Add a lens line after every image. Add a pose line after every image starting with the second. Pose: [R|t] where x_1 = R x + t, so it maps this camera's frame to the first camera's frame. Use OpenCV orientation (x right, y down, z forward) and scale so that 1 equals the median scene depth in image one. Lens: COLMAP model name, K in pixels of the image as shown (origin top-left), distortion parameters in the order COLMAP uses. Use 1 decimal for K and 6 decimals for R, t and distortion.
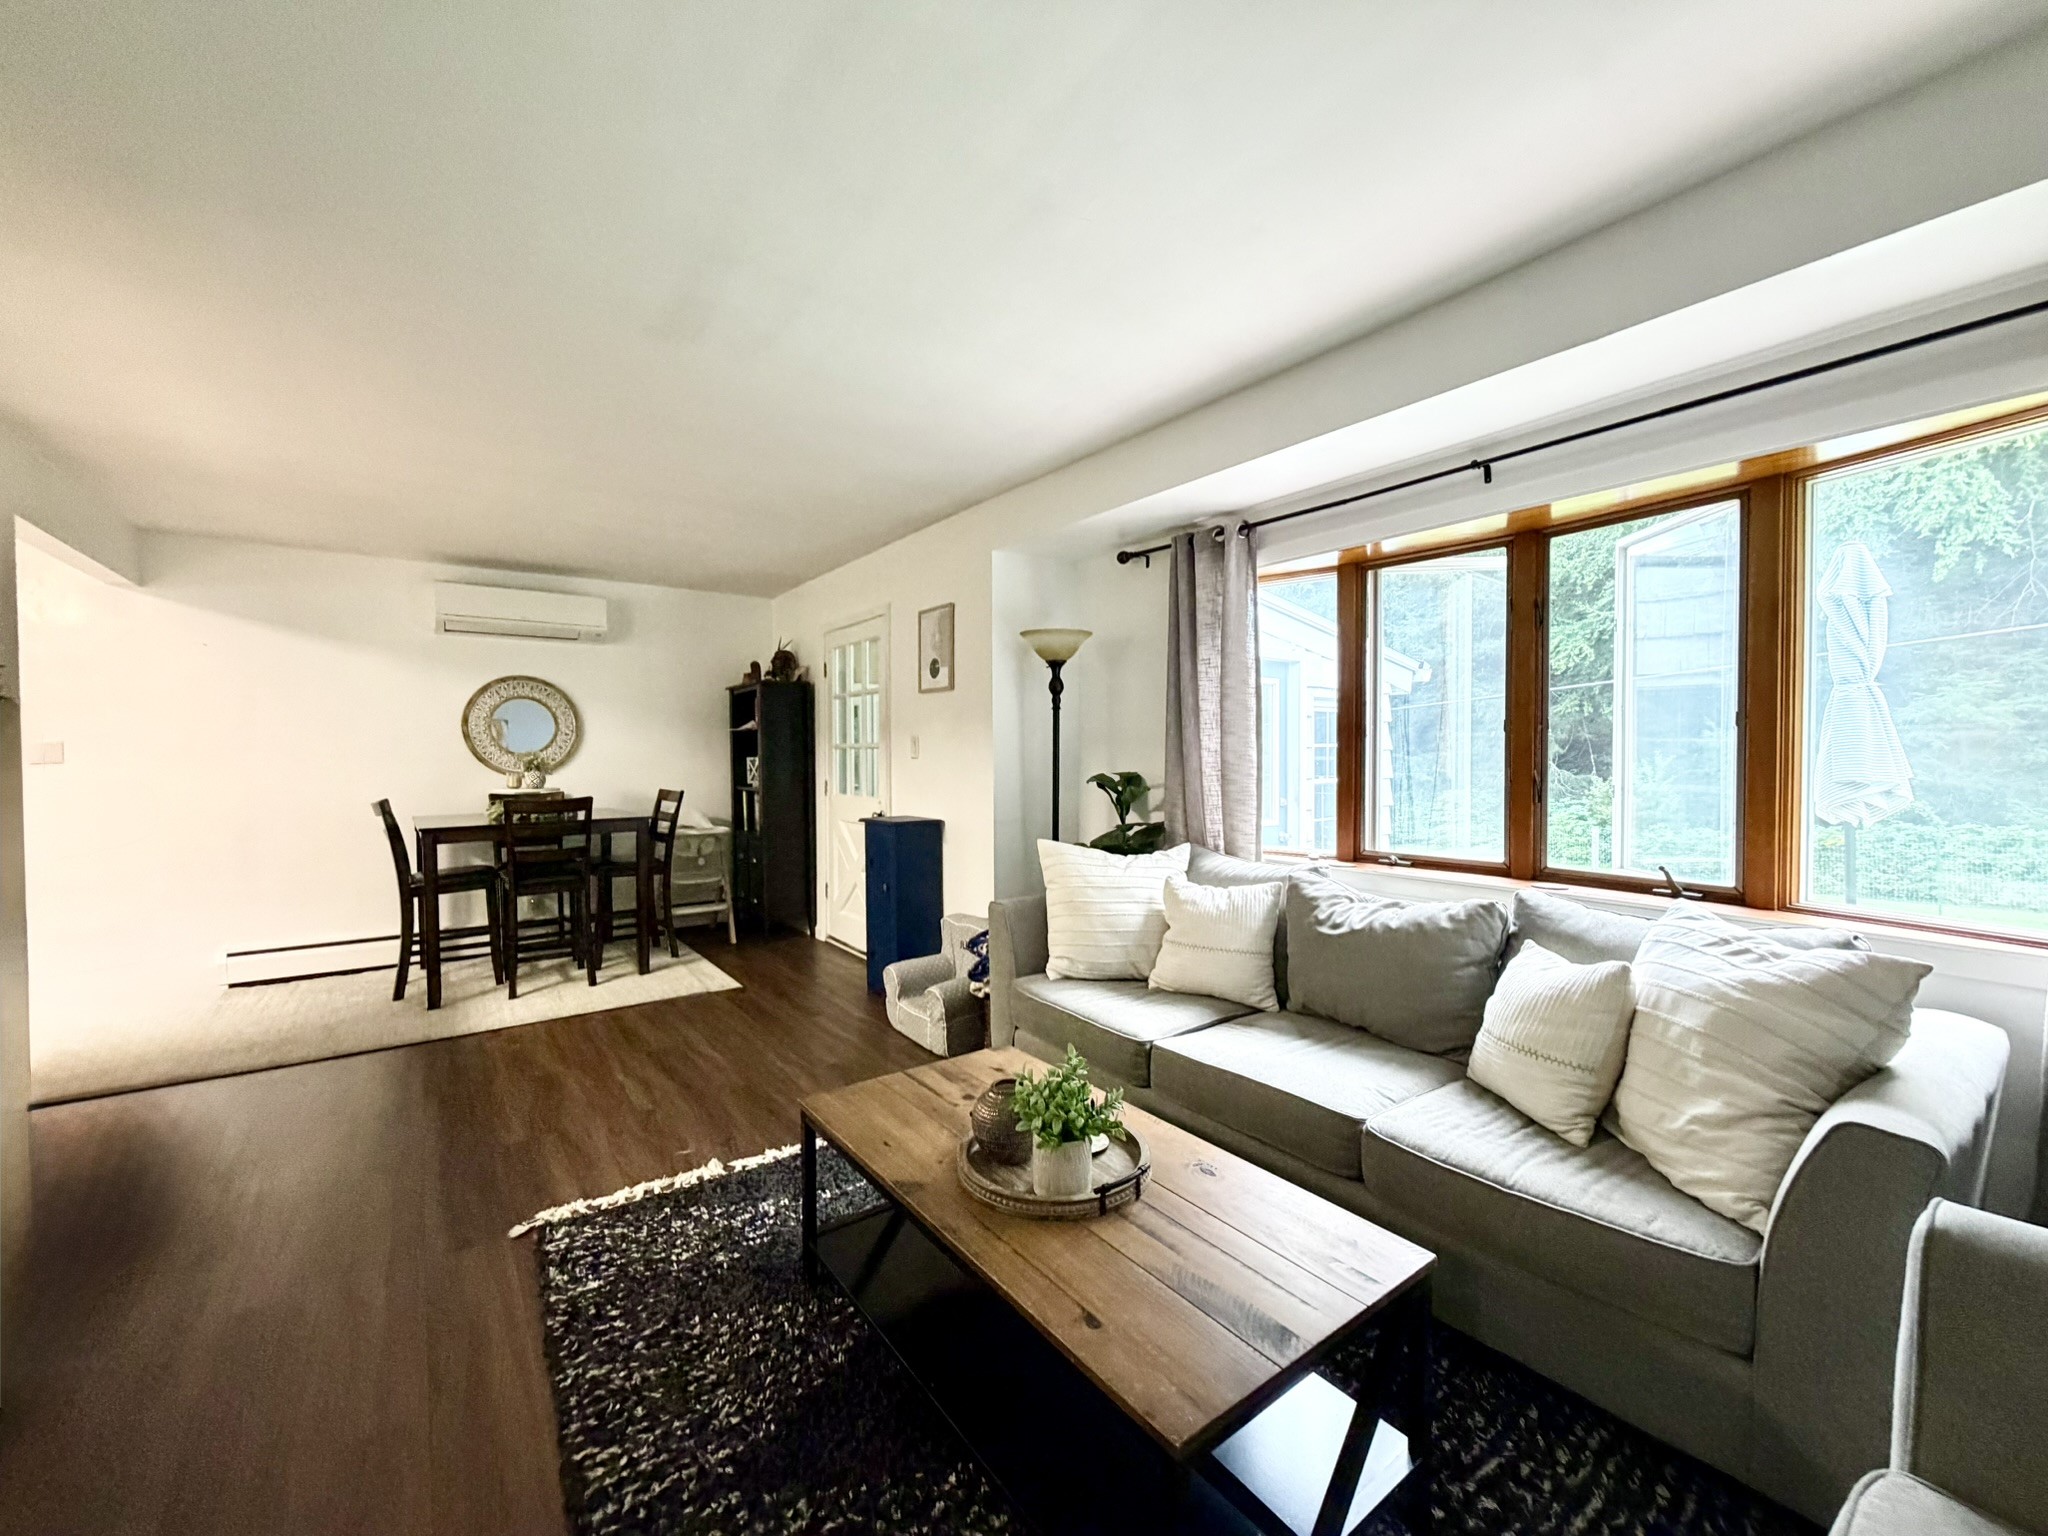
lens RADIAL K [[813.5, 0, 1036.4], [0, 813.5, 768.5], [0, 0, 1]] dist [-0.001724, 0.000362]
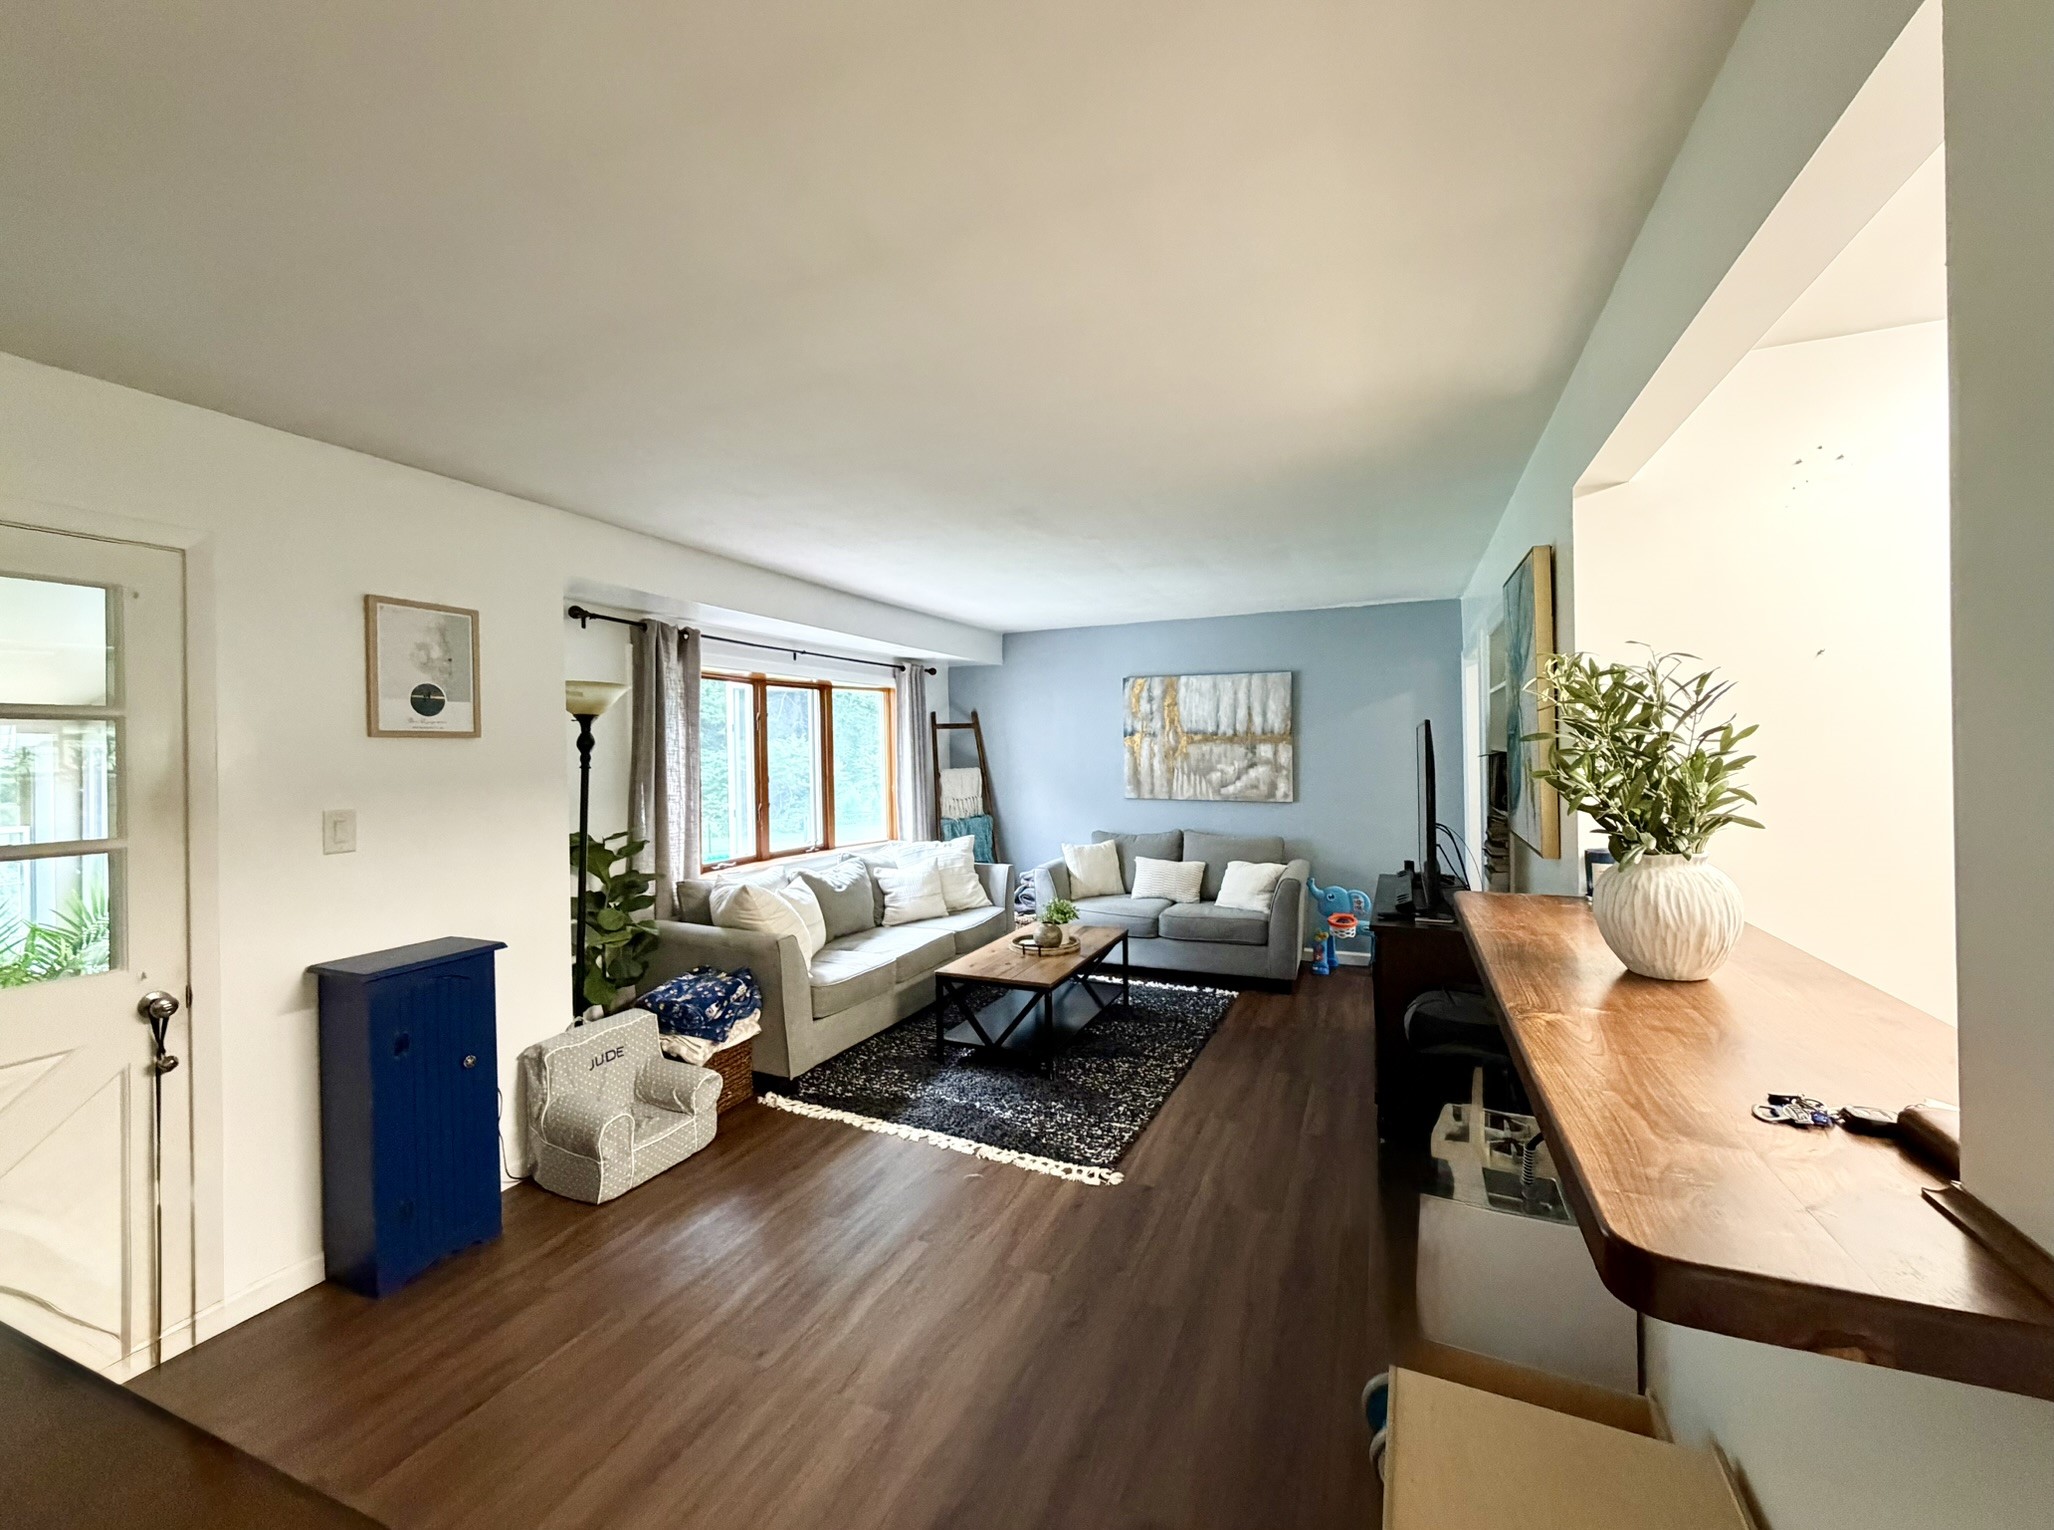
lens RADIAL K [[840.0, 0, 1019.2], [0, 840.0, 749.5], [0, 0, 1]] dist [0.001564, 0.000398]
pose [[-0.483769, 0.017910, 0.875013, -1.378800], [0.040162, 0.999192, 0.001753, -0.102322], [-0.874274, 0.035990, -0.484097, 1.385613]]
